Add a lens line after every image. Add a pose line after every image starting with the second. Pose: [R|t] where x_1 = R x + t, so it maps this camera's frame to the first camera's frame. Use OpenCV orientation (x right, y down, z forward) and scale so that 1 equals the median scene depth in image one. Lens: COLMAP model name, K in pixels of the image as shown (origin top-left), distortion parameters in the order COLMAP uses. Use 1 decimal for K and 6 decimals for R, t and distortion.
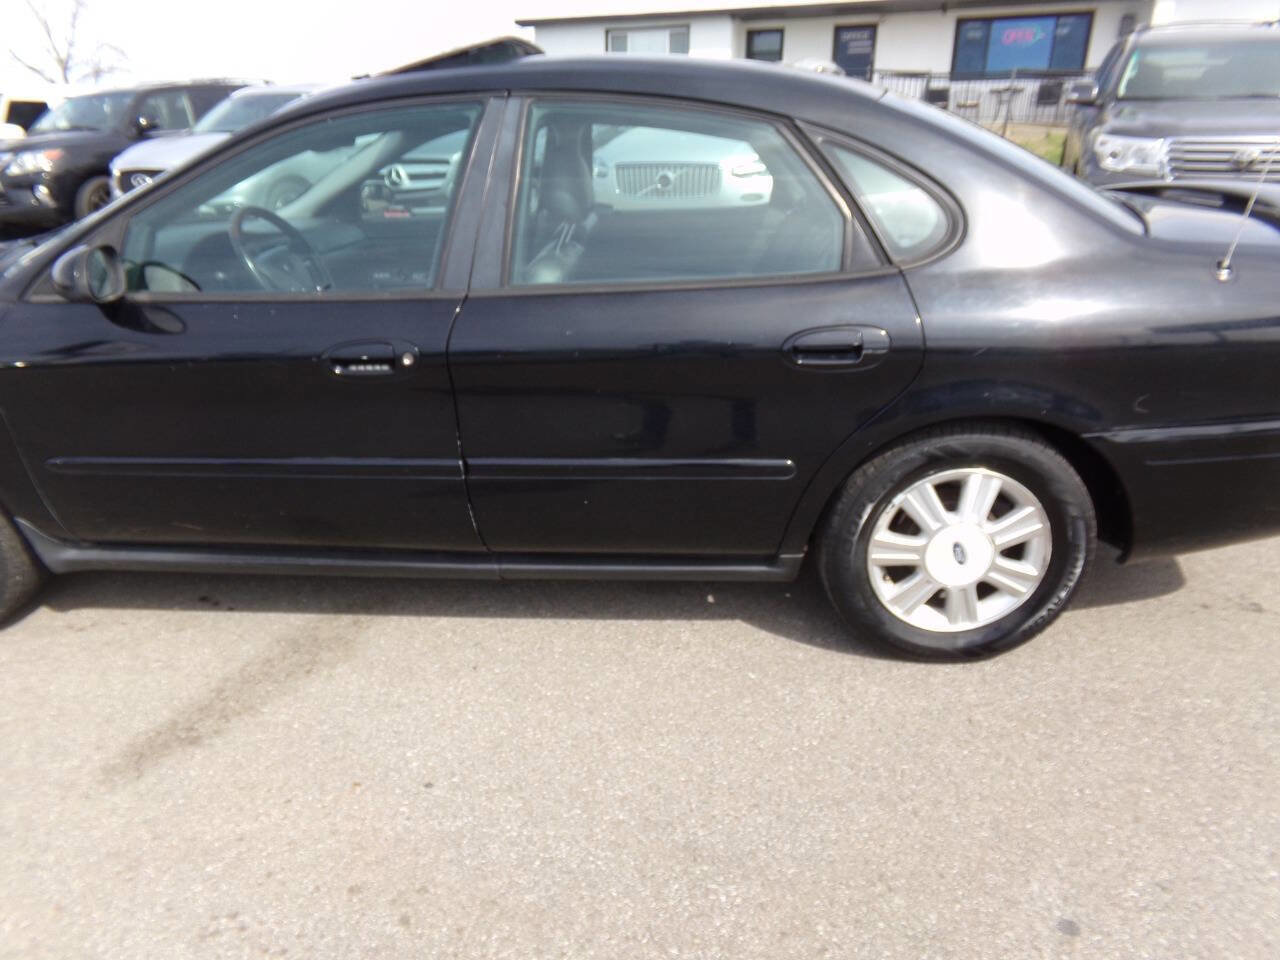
lens RADIAL K [[876.2, 0, 640.0], [0, 876.2, 480.0], [0, 0, 1]] dist [-0.011486, 0.036751]
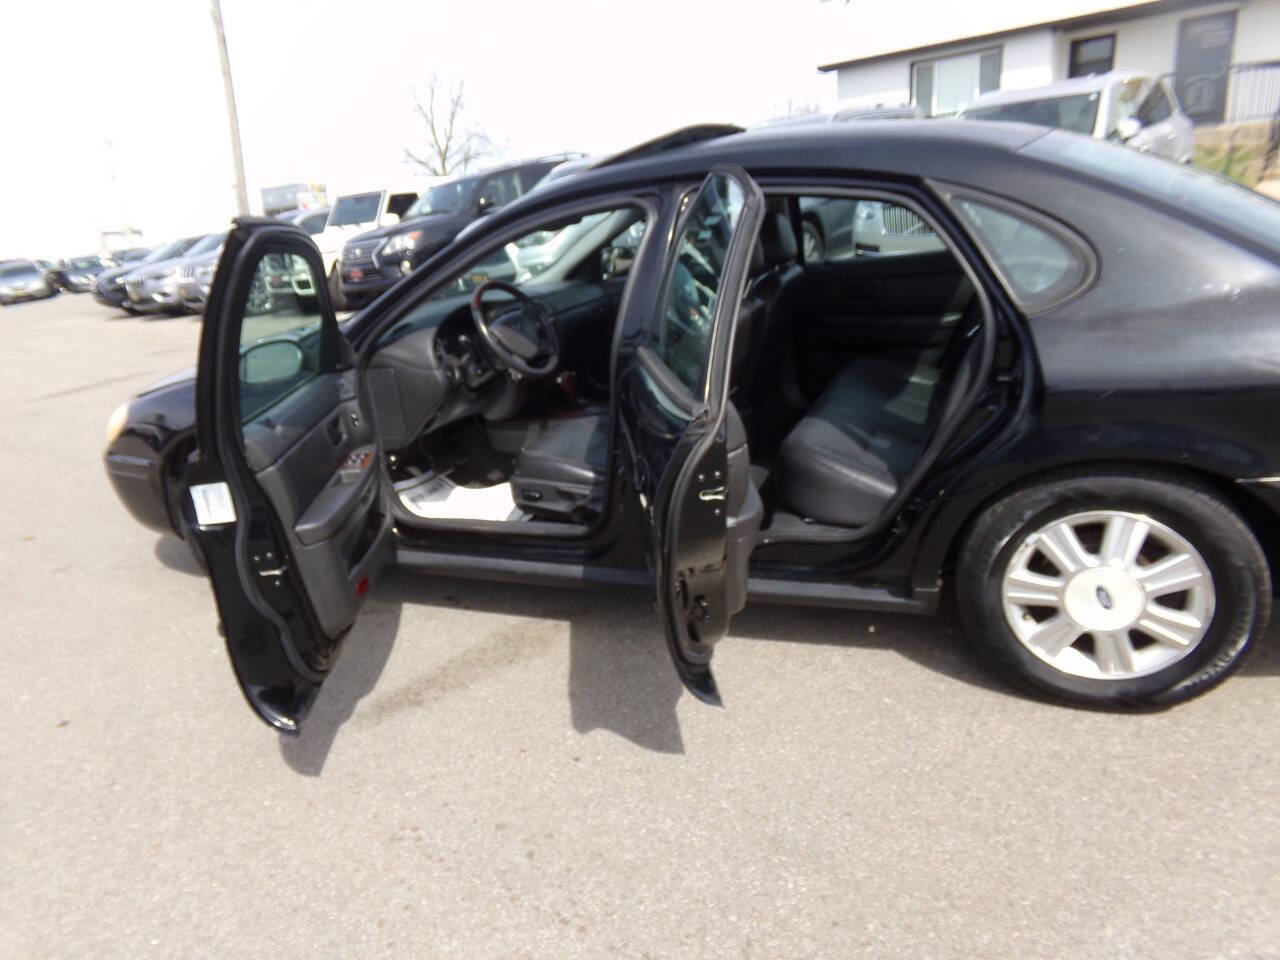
lens RADIAL K [[876.2, 0, 640.0], [0, 876.2, 480.0], [0, 0, 1]] dist [-0.011486, 0.036751]
pose [[0.940594, 0.022763, -0.338769, 0.214086], [-0.036731, 0.998716, -0.034876, 0.005866], [0.337540, 0.045248, 0.940223, -0.105275]]
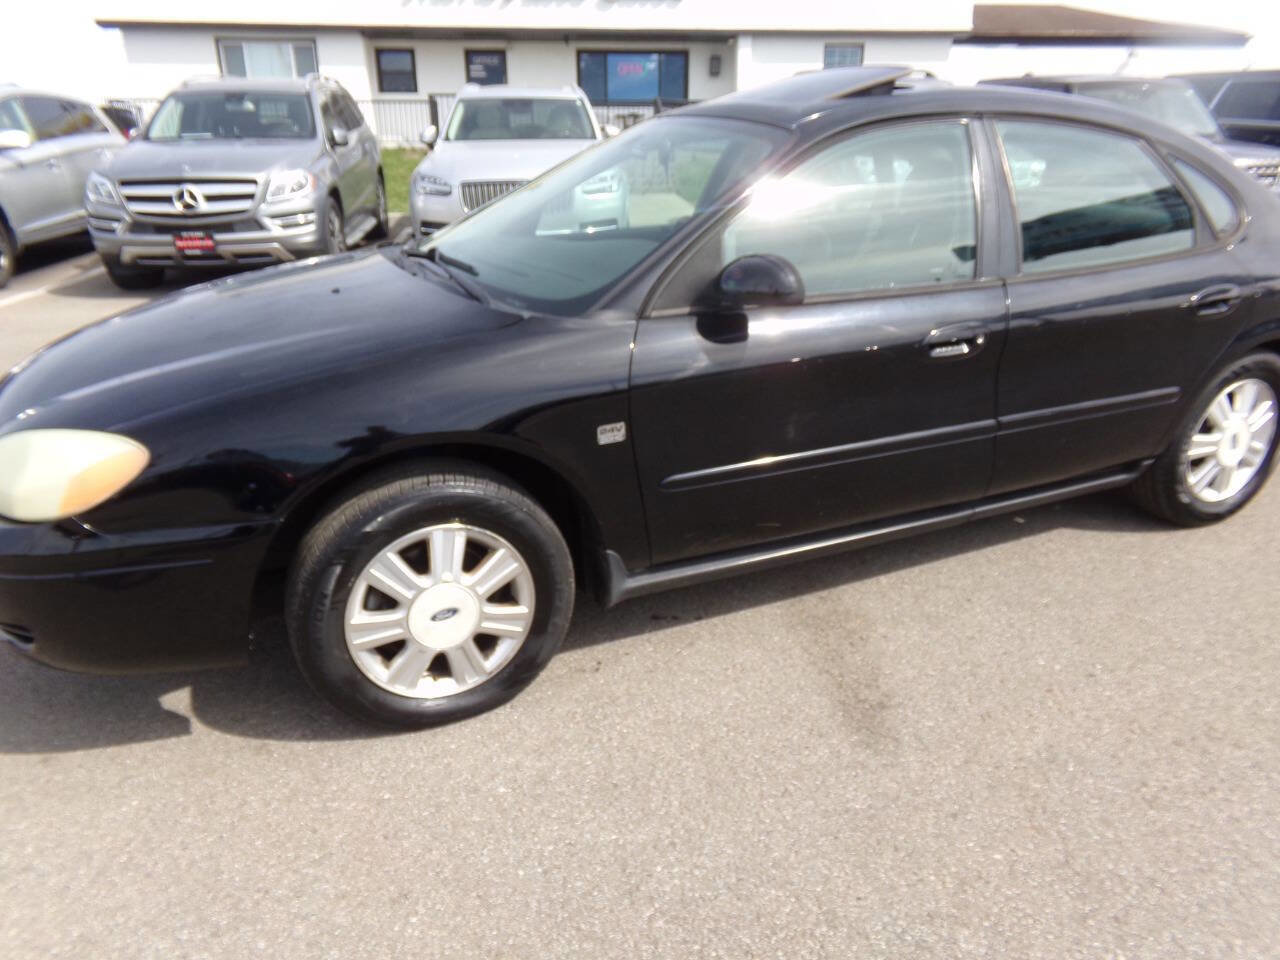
lens RADIAL K [[876.2, 0, 640.0], [0, 876.2, 480.0], [0, 0, 1]] dist [-0.011486, 0.036751]
pose [[0.892682, -0.154198, 0.423487, -1.153676], [0.162792, 0.986530, 0.016055, -0.035769], [-0.420258, 0.054608, 0.905760, 0.122168]]
